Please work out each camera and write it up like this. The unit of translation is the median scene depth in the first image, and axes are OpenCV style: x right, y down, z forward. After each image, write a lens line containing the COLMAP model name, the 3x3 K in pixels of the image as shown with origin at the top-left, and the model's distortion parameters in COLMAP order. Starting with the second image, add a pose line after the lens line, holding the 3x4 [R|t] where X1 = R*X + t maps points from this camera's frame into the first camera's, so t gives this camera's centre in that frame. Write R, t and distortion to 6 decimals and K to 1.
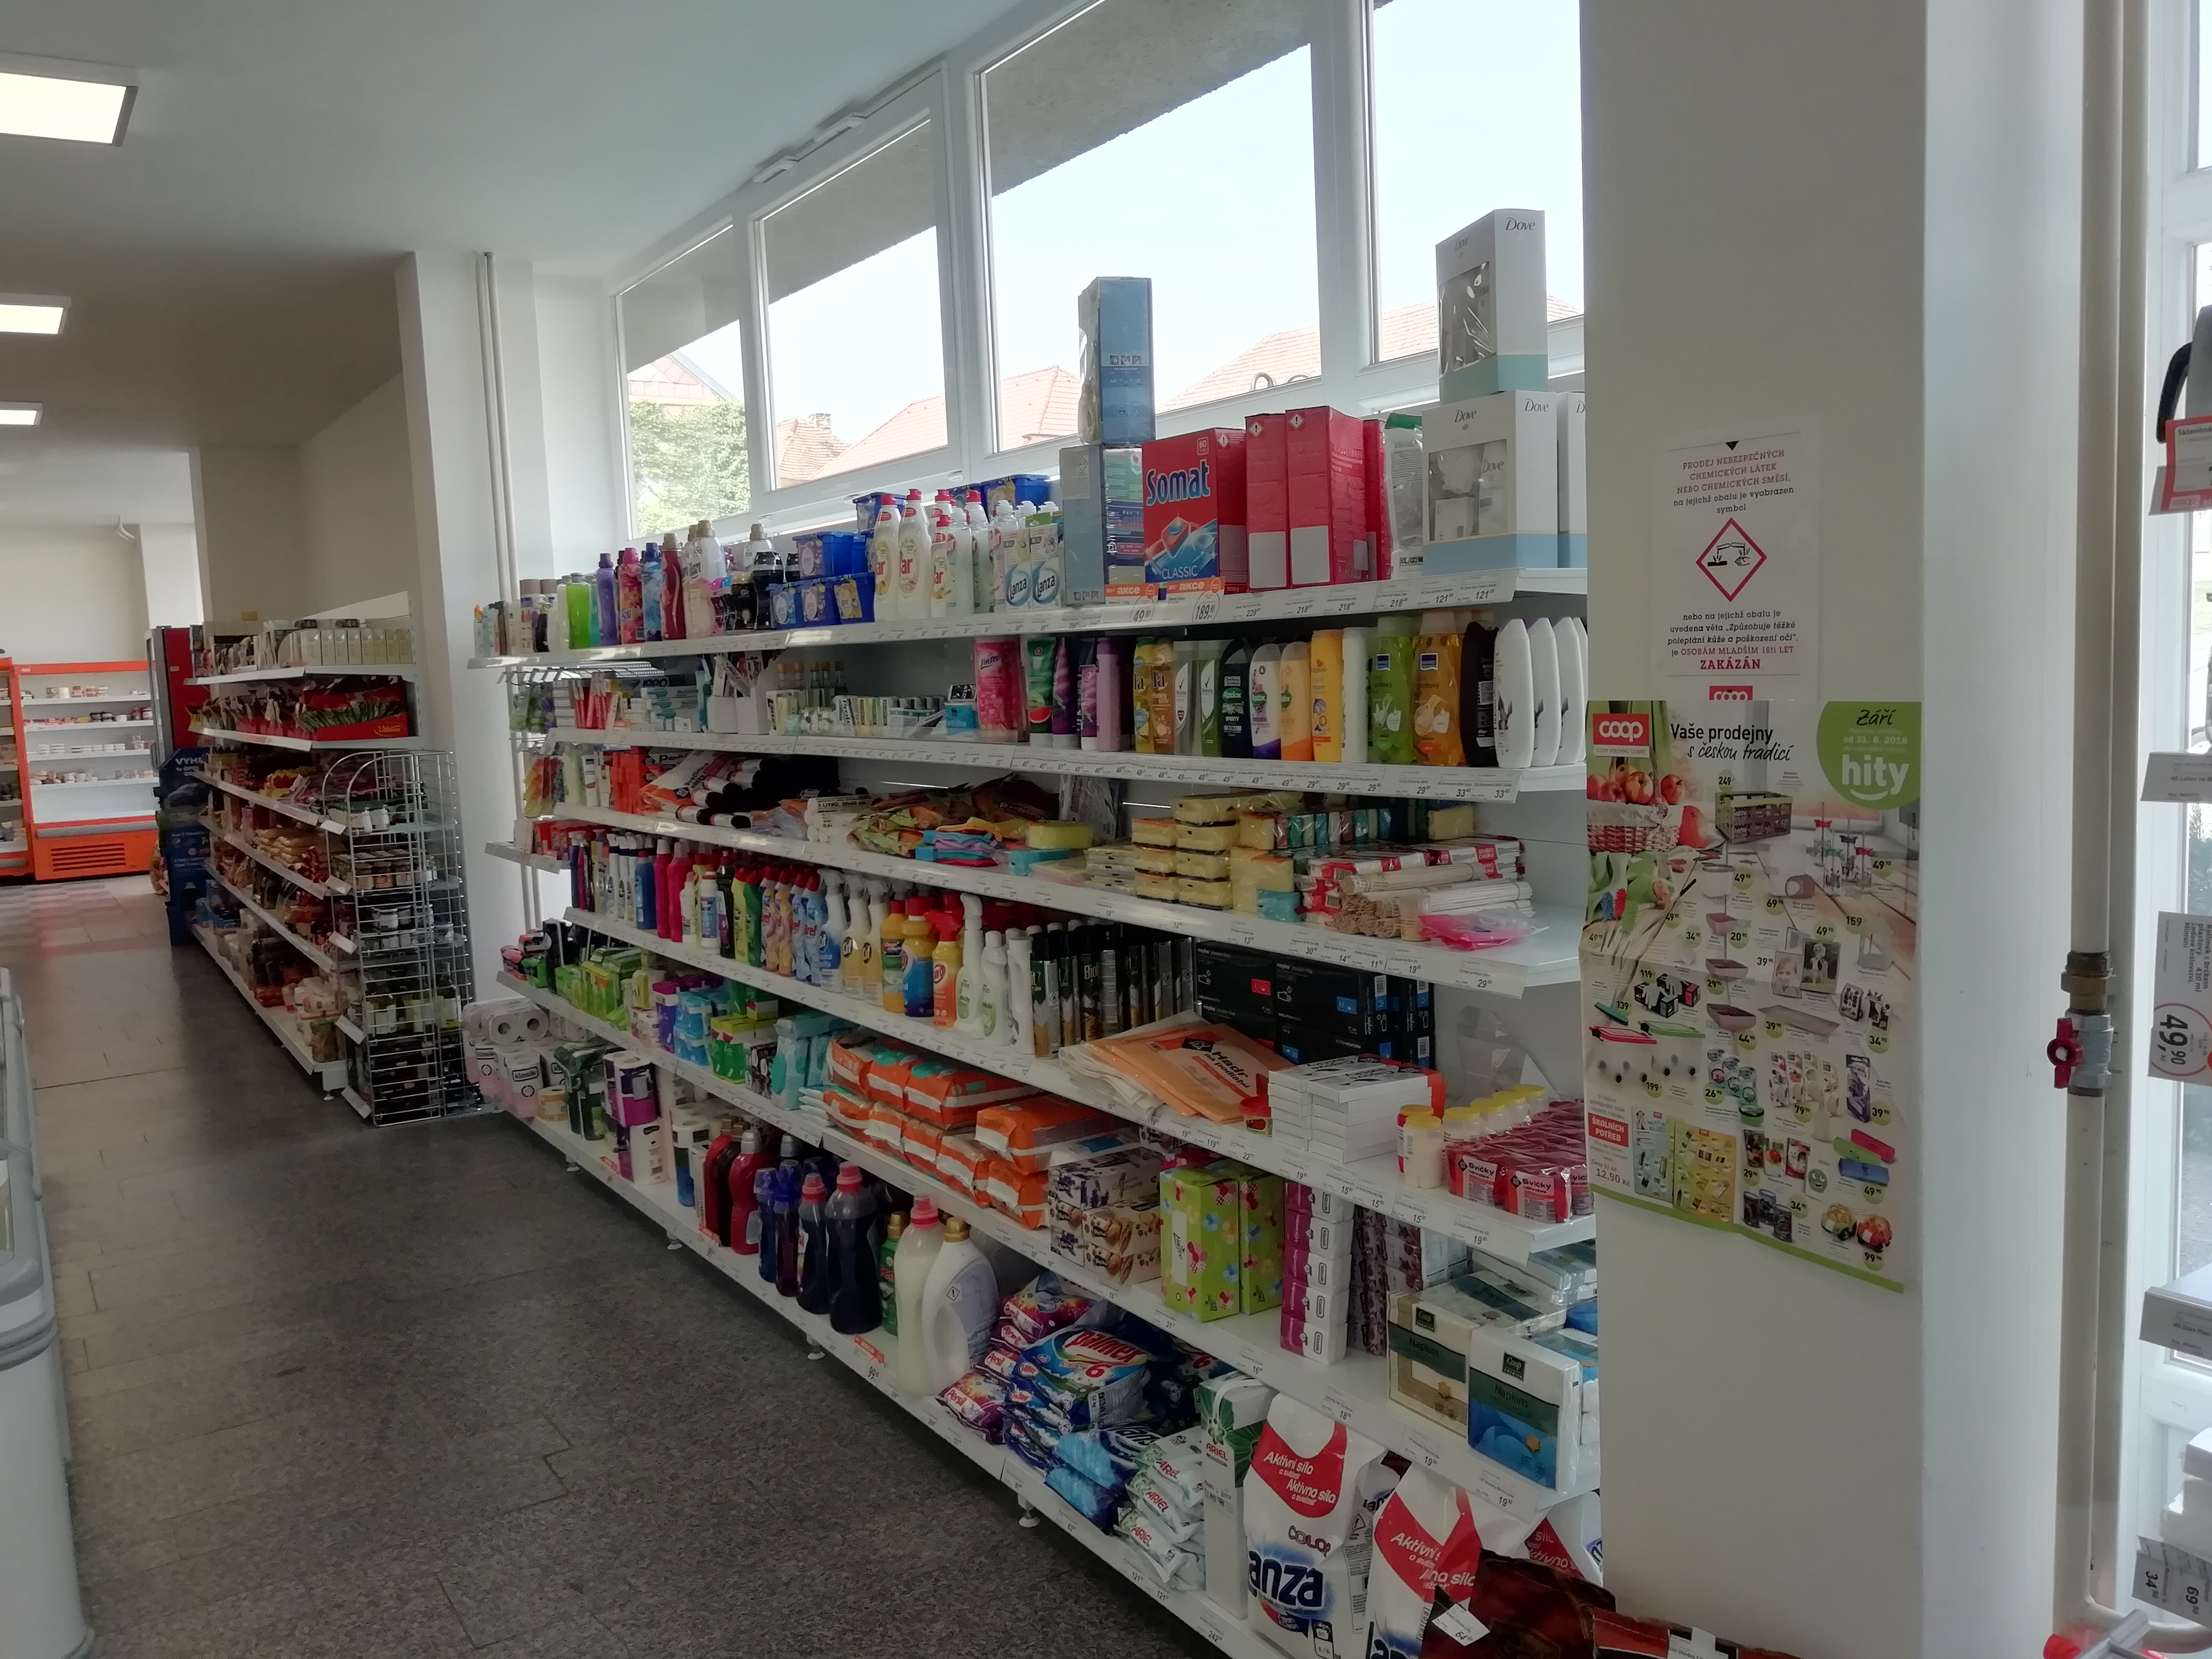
lens RADIAL K [[1682.3, 0, 1106.0], [0, 1682.3, 829.5], [0, 0, 1]] dist [-0.001677, -0.003832]
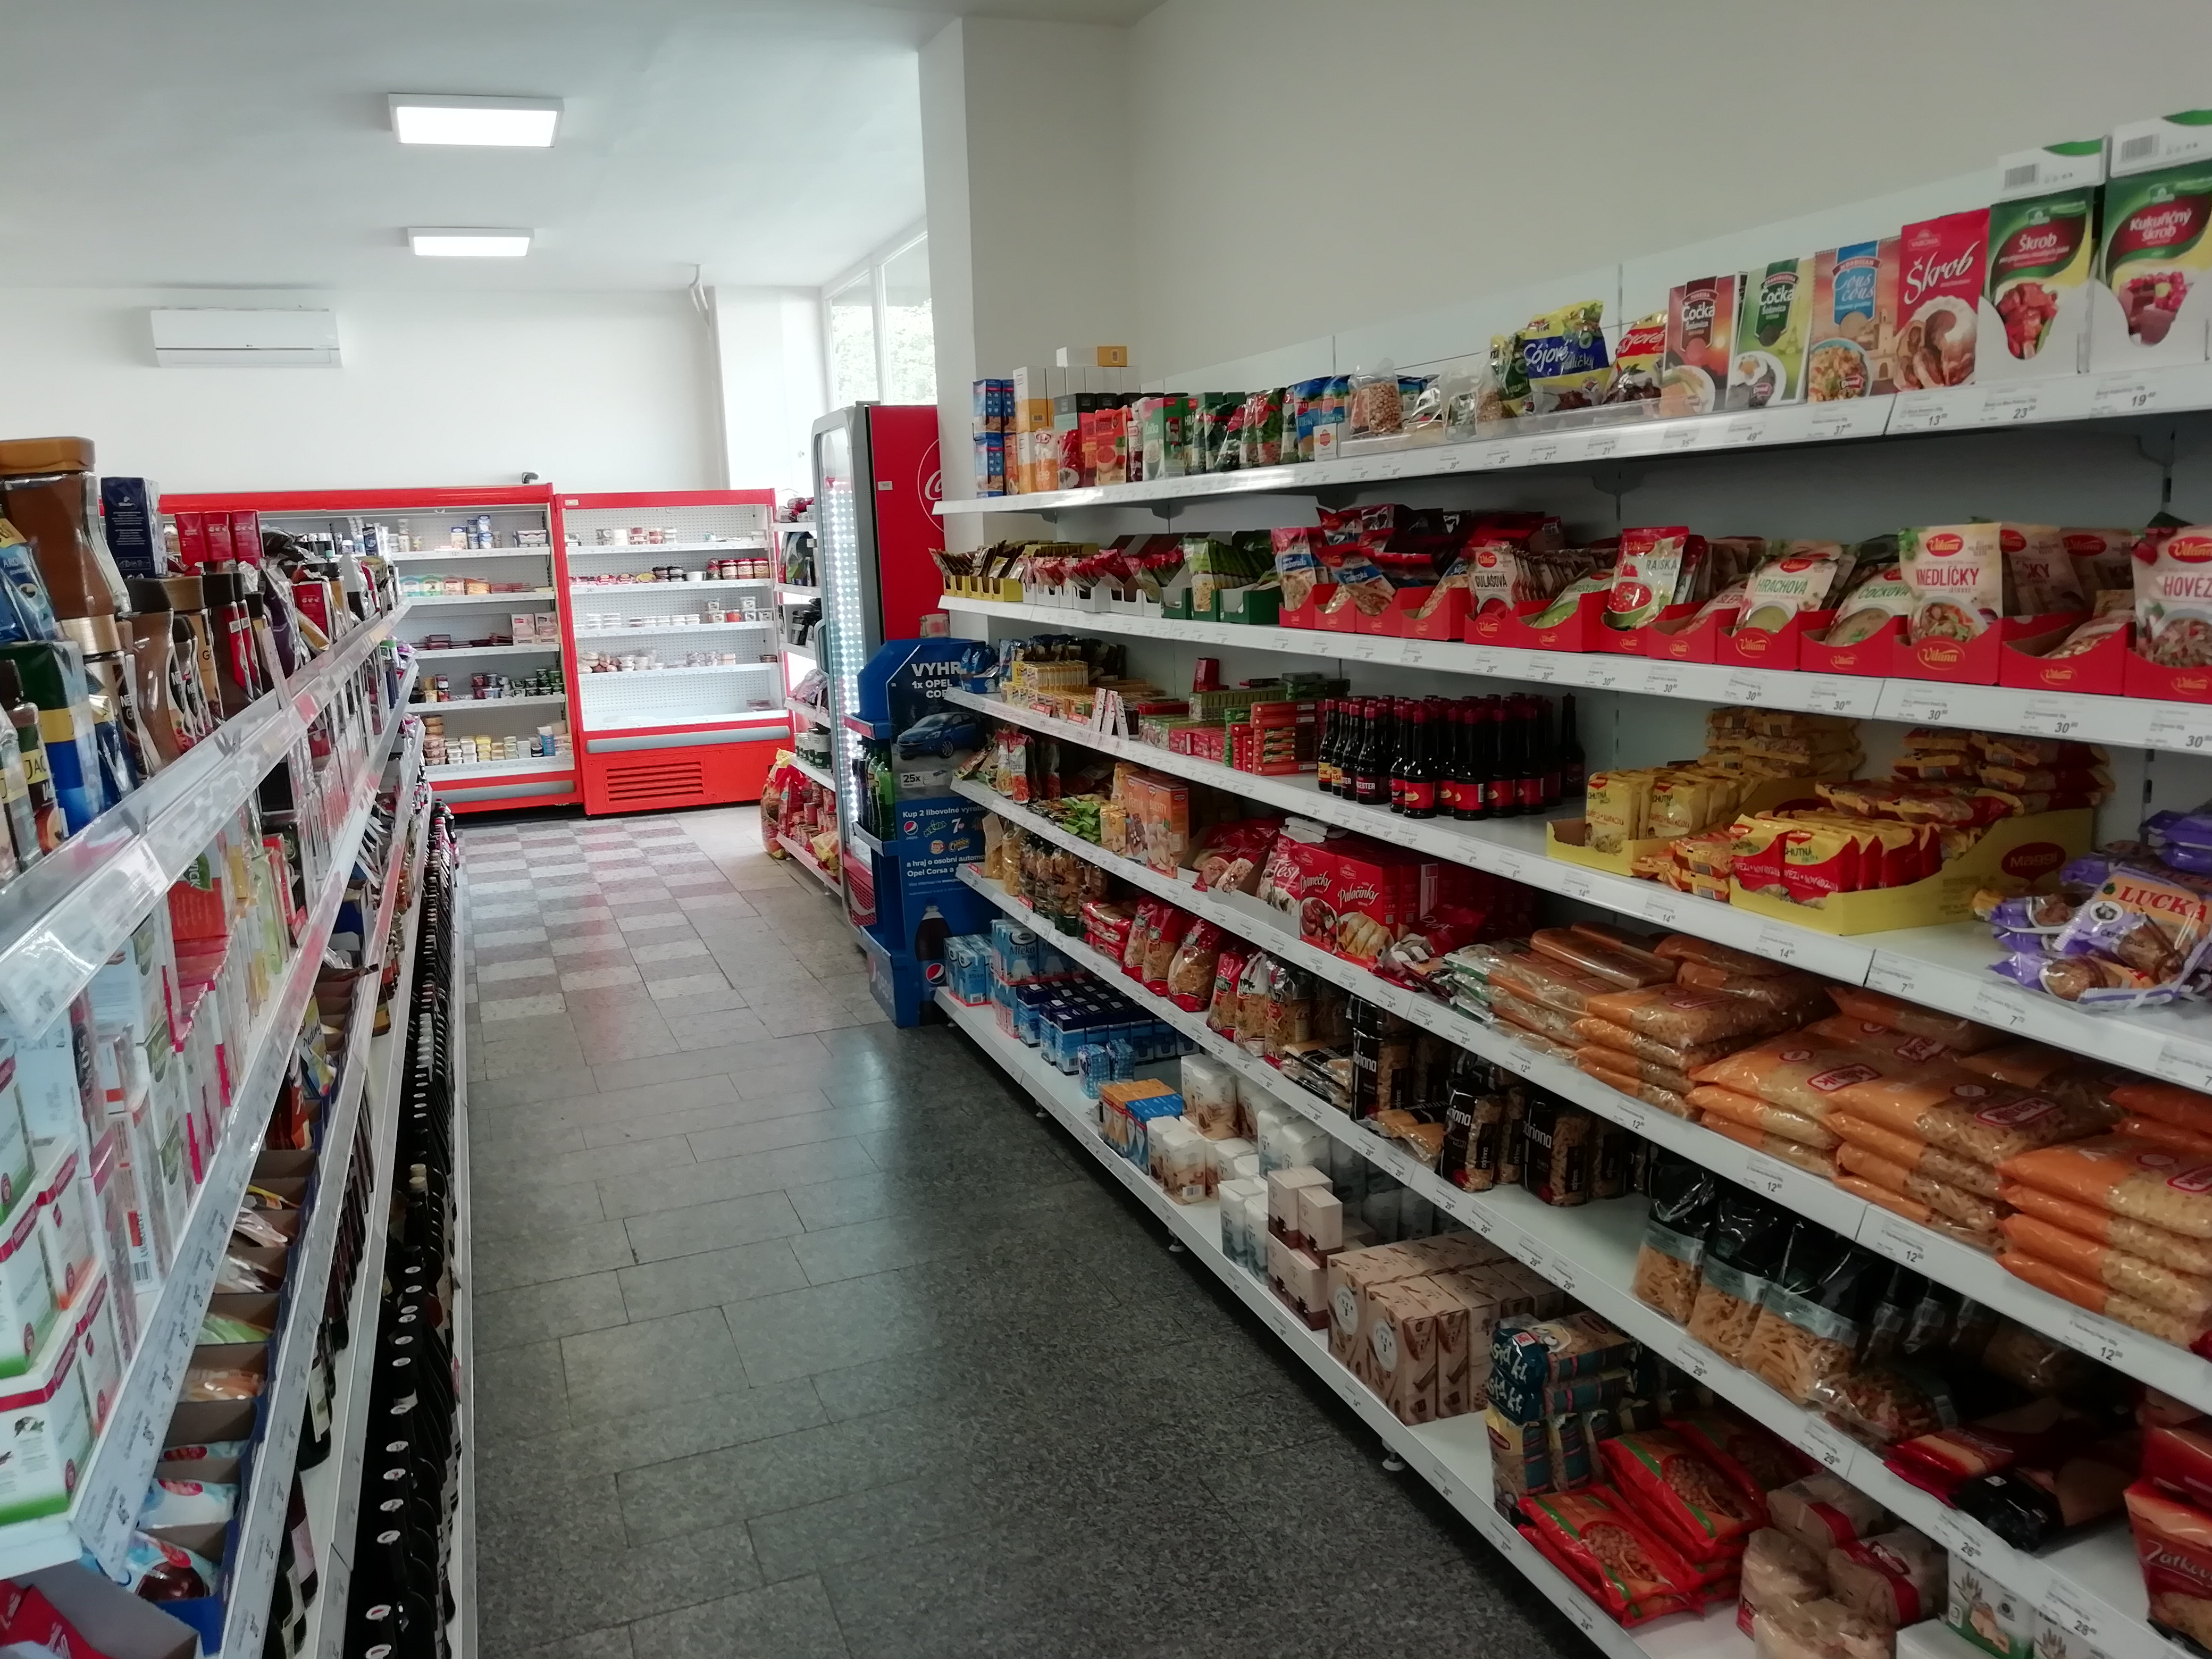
lens RADIAL K [[1683.1, 0, 1106.0], [0, 1683.1, 829.5], [0, 0, 1]] dist [0.013051, -0.009338]
pose [[0.975525, 0.042005, -0.215841, -0.361130], [-0.024166, 0.996119, 0.084632, -0.034303], [0.218558, -0.077345, 0.972754, 0.484974]]
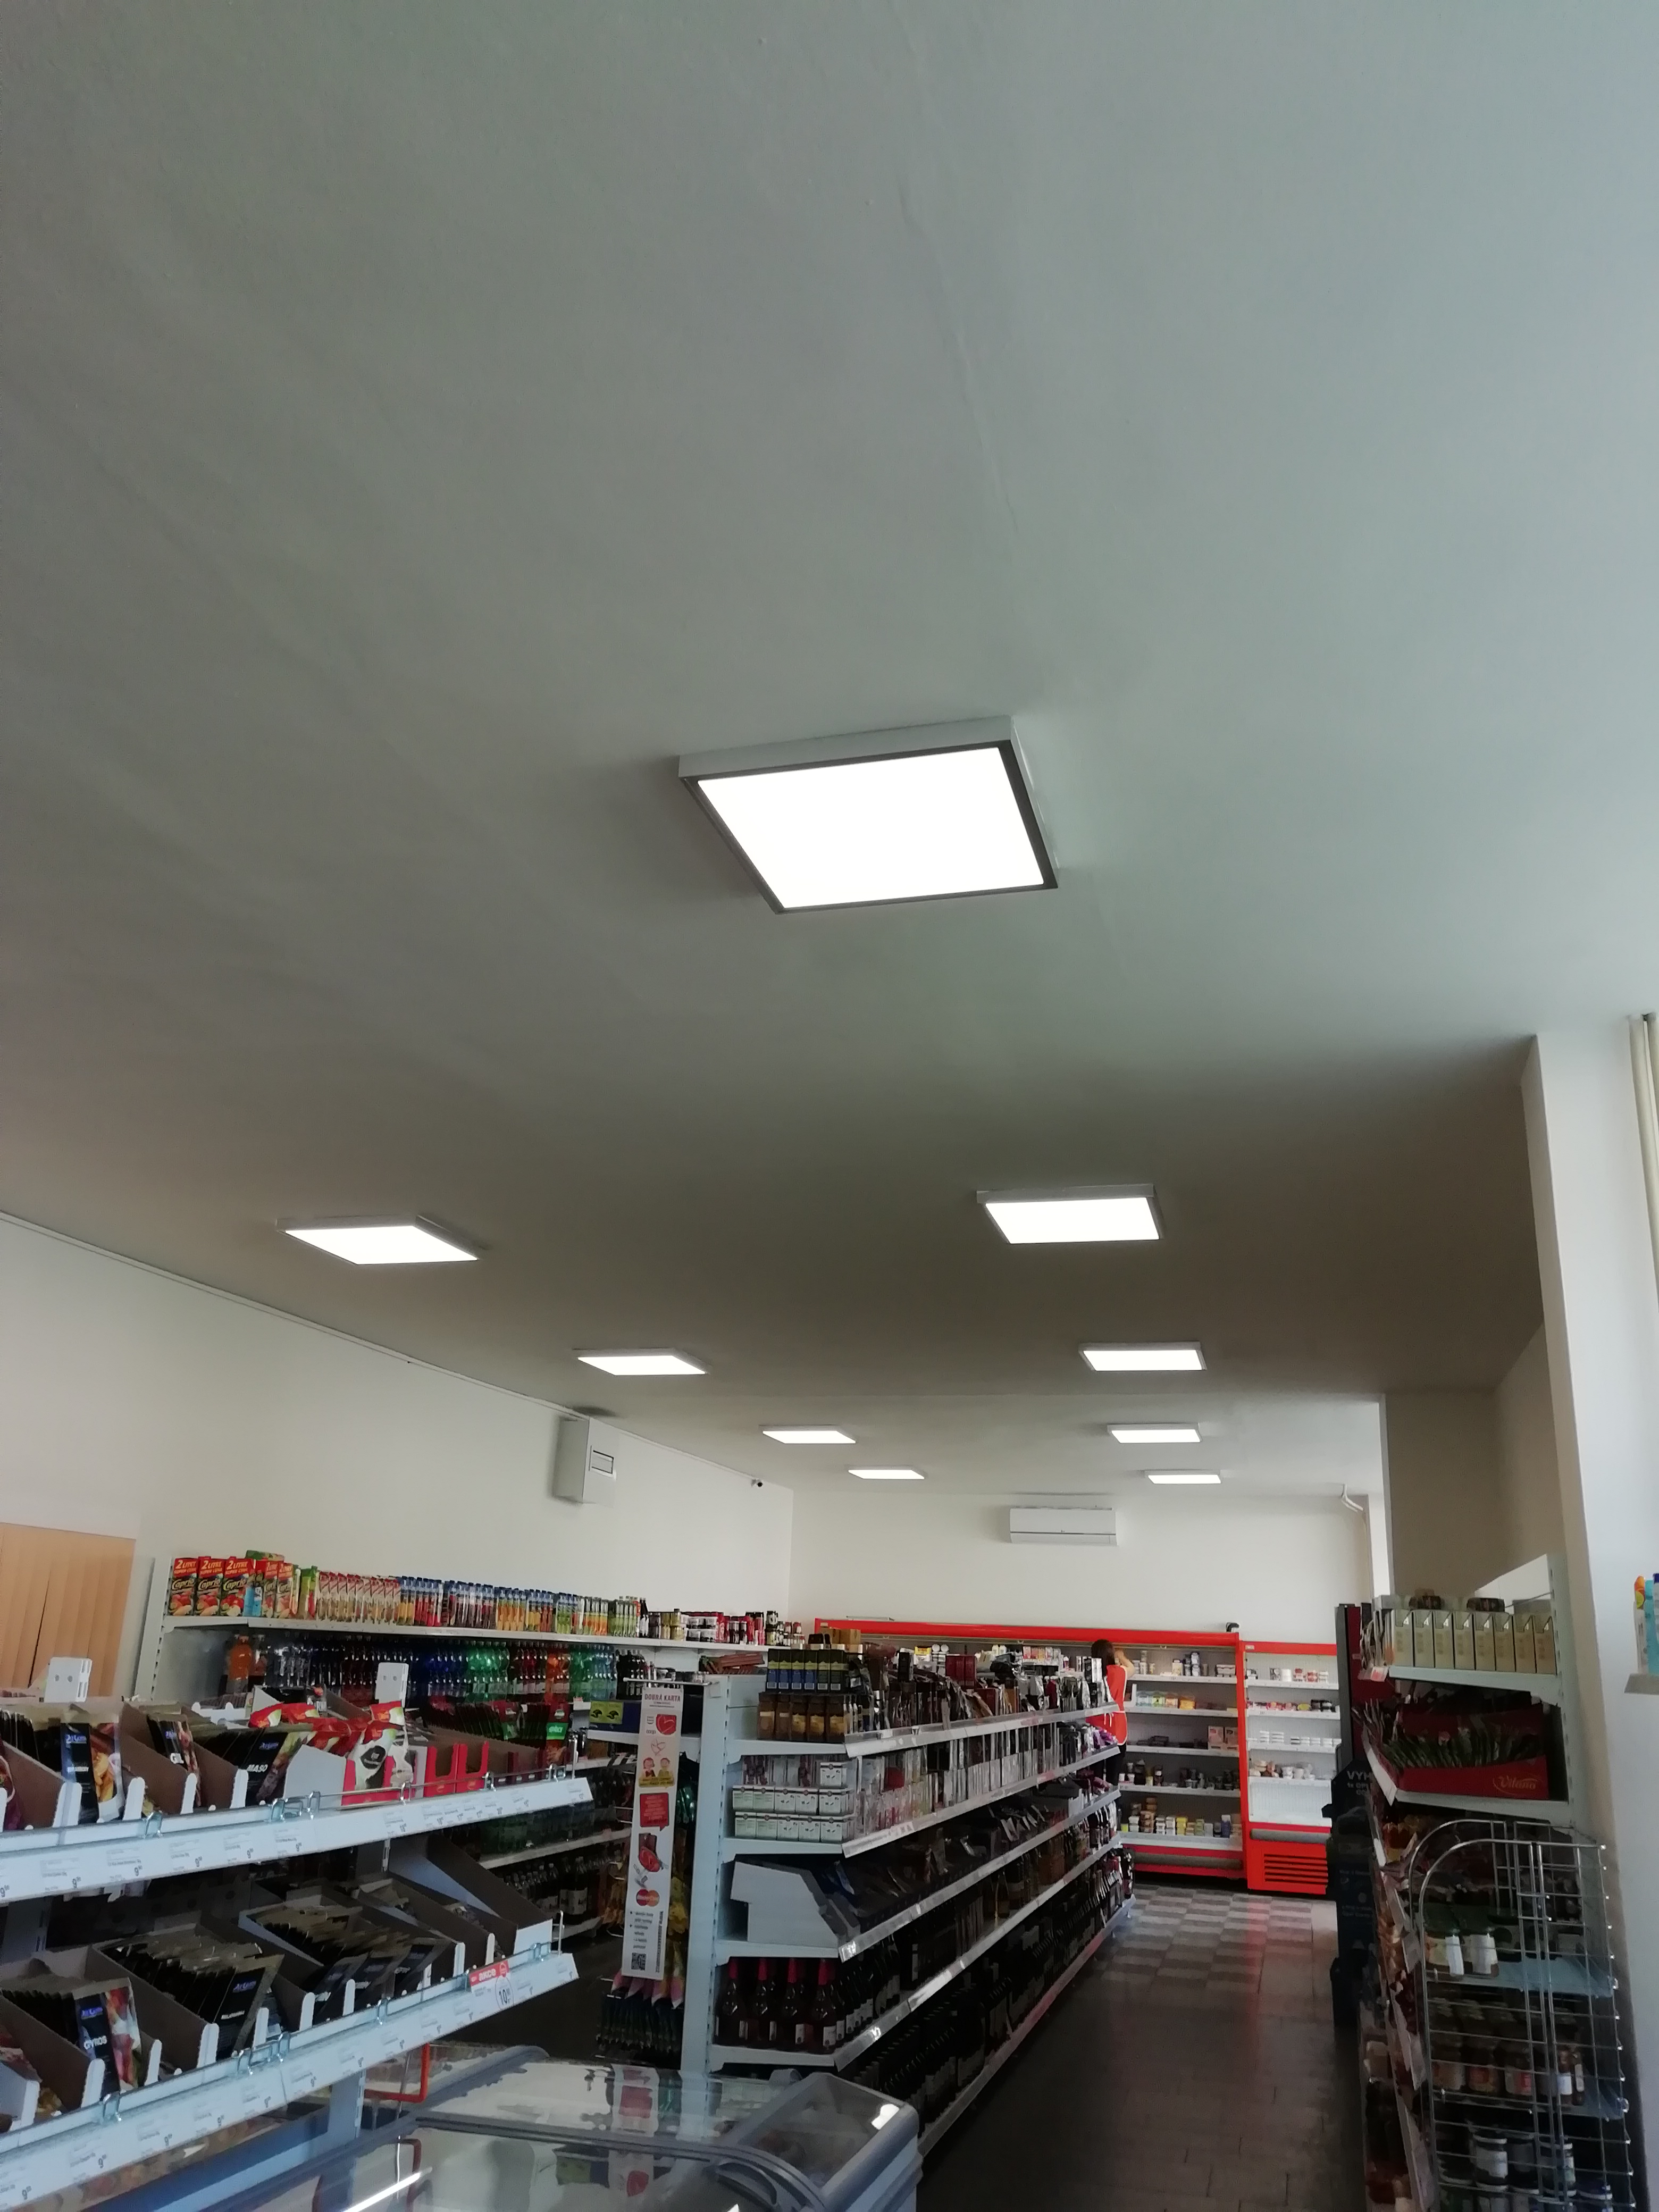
lens RADIAL K [[1683.1, 0, 832.6], [0, 1683.1, 1135.9], [0, 0, 1]] dist [0.013051, -0.009338]
pose [[0.652852, -0.161098, -0.740157, -0.055668], [-0.140737, 0.934313, -0.327494, -0.024726], [0.744297, 0.317973, 0.587295, 0.216698]]
